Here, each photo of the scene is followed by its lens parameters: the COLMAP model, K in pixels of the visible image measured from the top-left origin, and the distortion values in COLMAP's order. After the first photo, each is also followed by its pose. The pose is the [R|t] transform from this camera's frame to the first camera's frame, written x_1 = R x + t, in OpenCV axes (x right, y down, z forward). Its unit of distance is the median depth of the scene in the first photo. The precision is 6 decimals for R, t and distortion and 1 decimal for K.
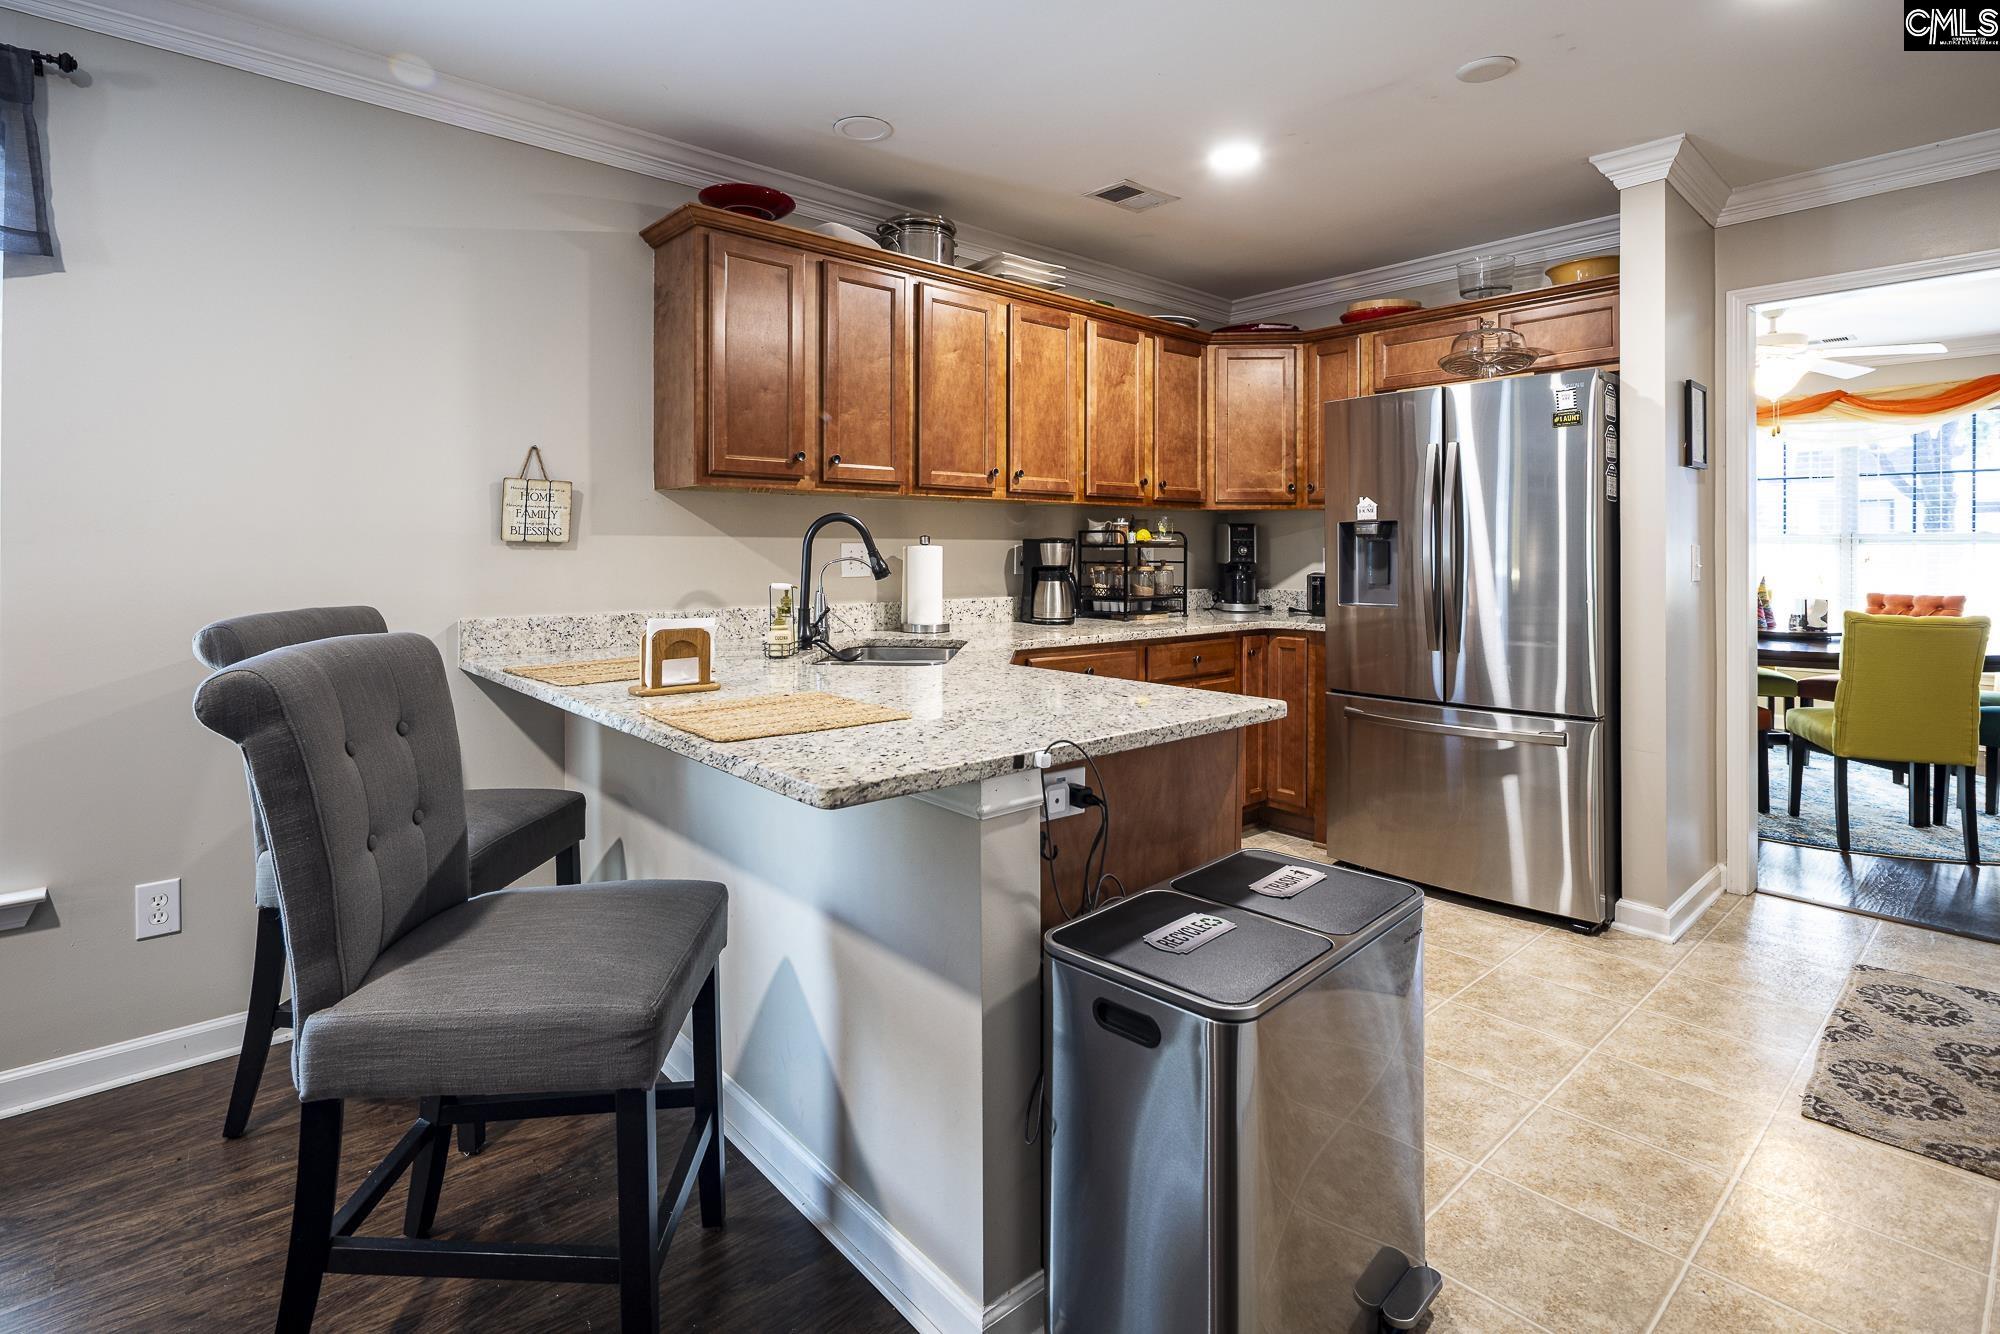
lens RADIAL K [[964.1, 0, 993.1], [0, 964.1, 541.5], [0, 0, 1]] dist [0.004640, -0.003984]
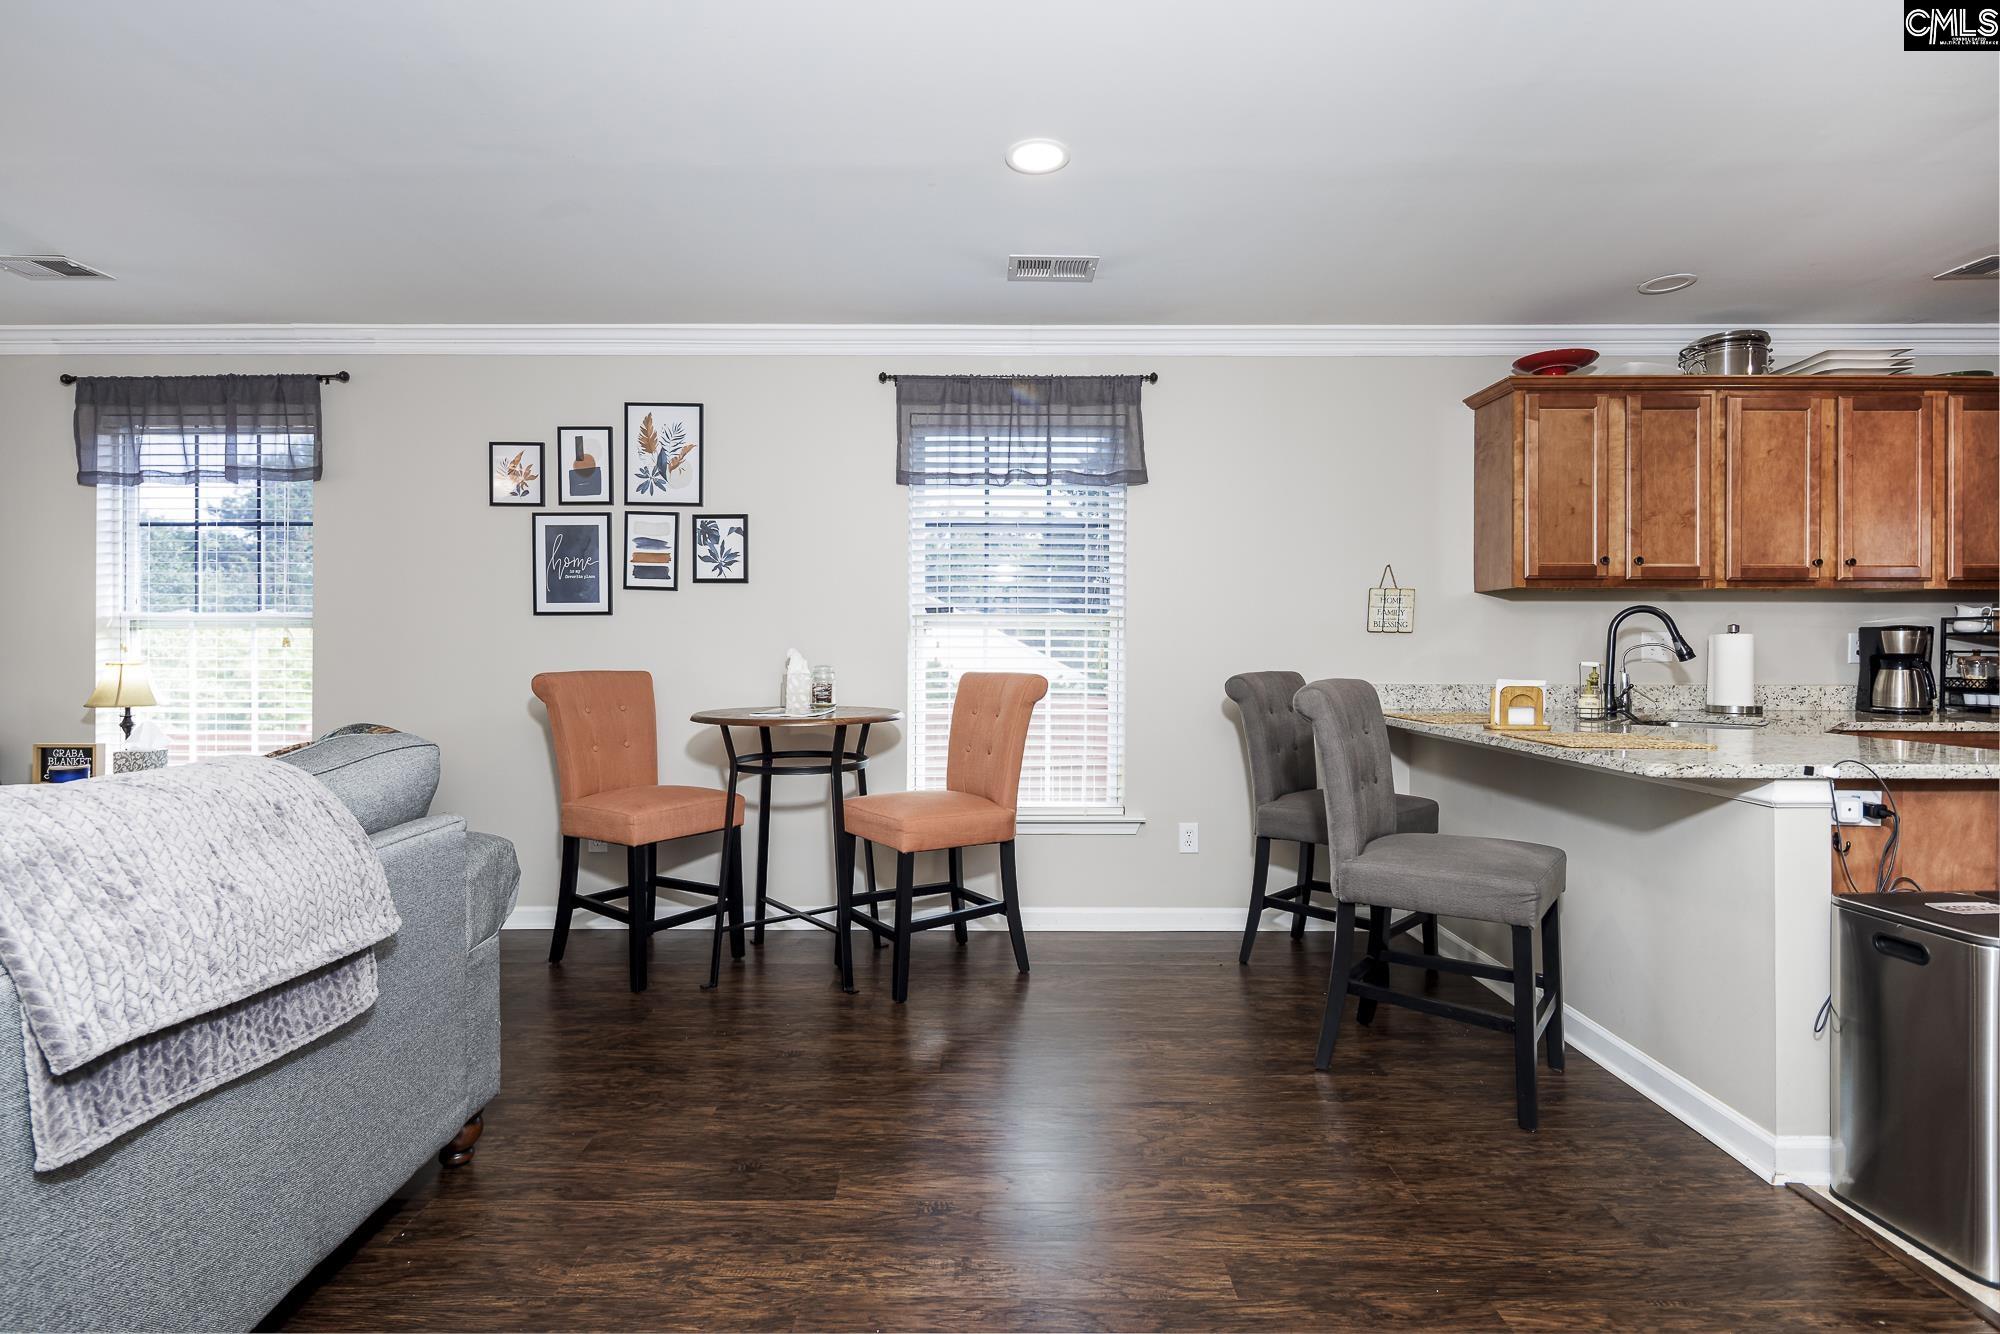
lens RADIAL K [[964.1, 0, 990.7], [0, 964.1, 648.8], [0, 0, 1]] dist [0.004640, -0.003984]
pose [[0.745302, 0.001332, -0.666725, 0.036006], [0.004105, 0.999970, 0.006586, 0.012766], [0.666714, -0.007646, 0.745274, -0.425376]]
